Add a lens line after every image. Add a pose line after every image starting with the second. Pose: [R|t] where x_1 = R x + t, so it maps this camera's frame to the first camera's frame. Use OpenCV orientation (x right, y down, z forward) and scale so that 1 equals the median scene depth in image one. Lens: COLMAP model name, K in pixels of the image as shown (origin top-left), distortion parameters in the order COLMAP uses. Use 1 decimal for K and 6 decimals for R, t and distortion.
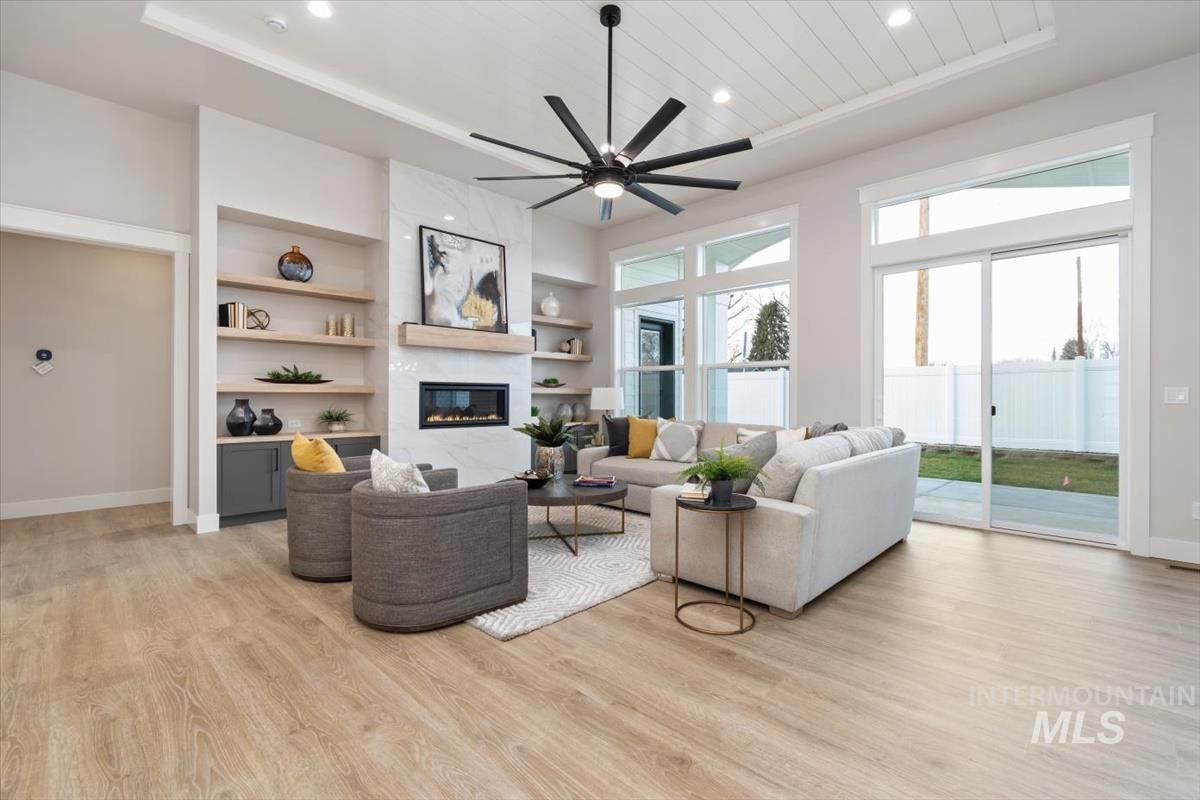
lens RADIAL K [[529.5, 0, 603.1], [0, 529.5, 394.5], [0, 0, 1]] dist [0.000114, 0.000162]
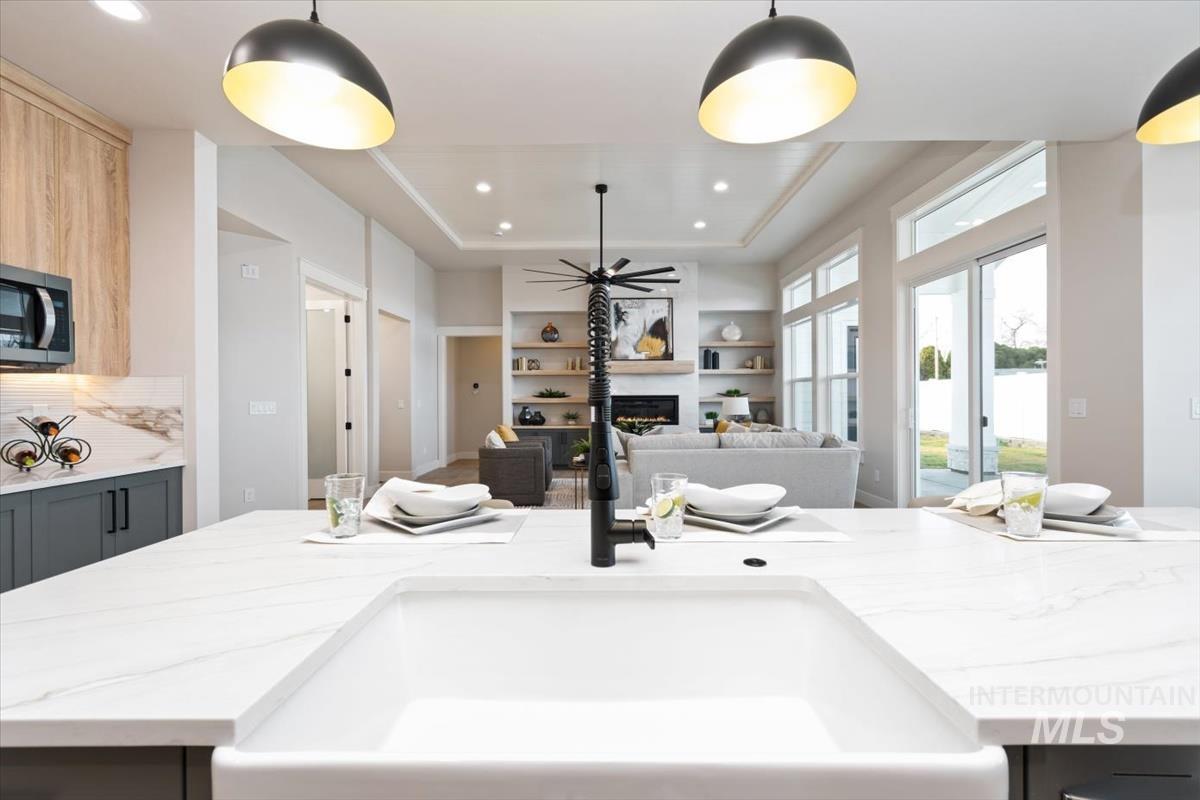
lens RADIAL K [[528.3, 0, 600.0], [0, 528.3, 400.0], [0, 0, 1]] dist [0.001395, 0.000008]
pose [[0.695476, -0.003517, -0.718541, 0.772076], [0.006830, 0.999975, 0.001717, -0.013224], [0.718517, -0.006102, 0.695483, -0.135173]]
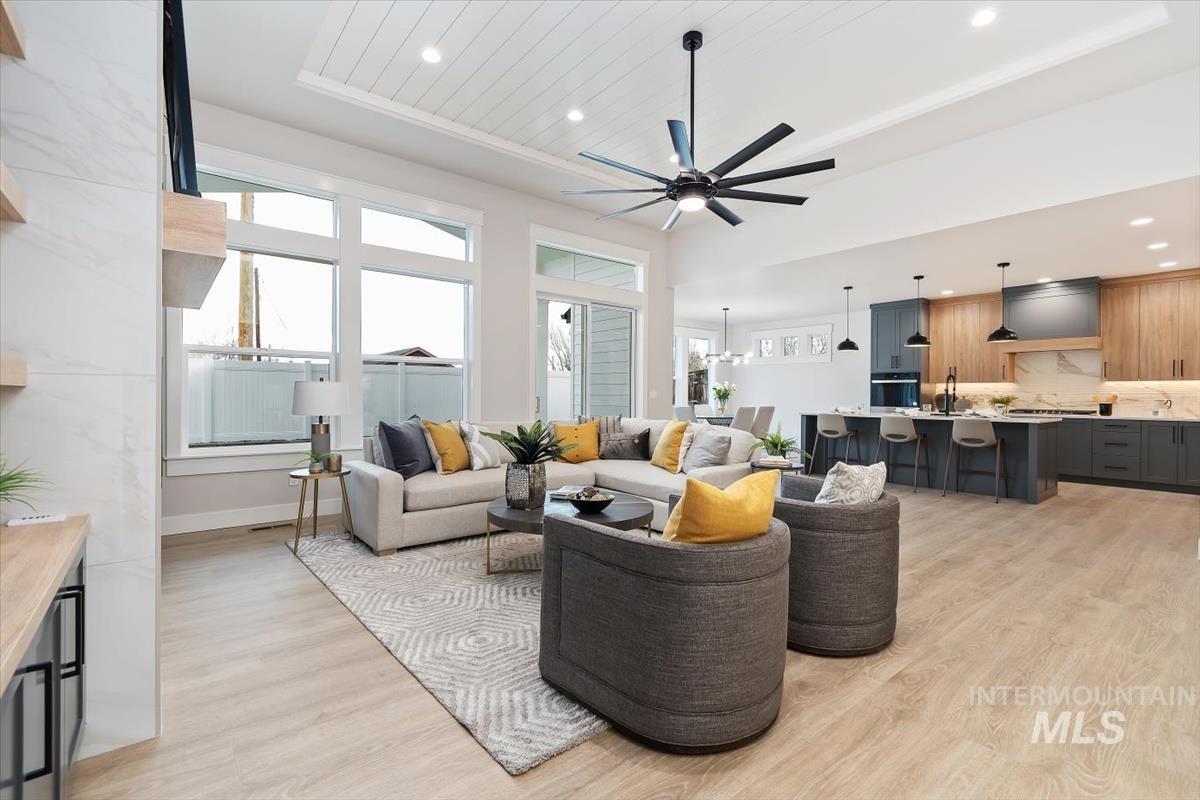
lens RADIAL K [[533.1, 0, 598.6], [0, 533.1, 399.1], [0, 0, 1]] dist [0.000727, -0.000362]
pose [[0.122602, -0.013066, 0.992370, -0.641940], [-0.006535, 0.999881, 0.013972, -0.003771], [-0.992434, -0.008199, 0.122502, 0.621668]]
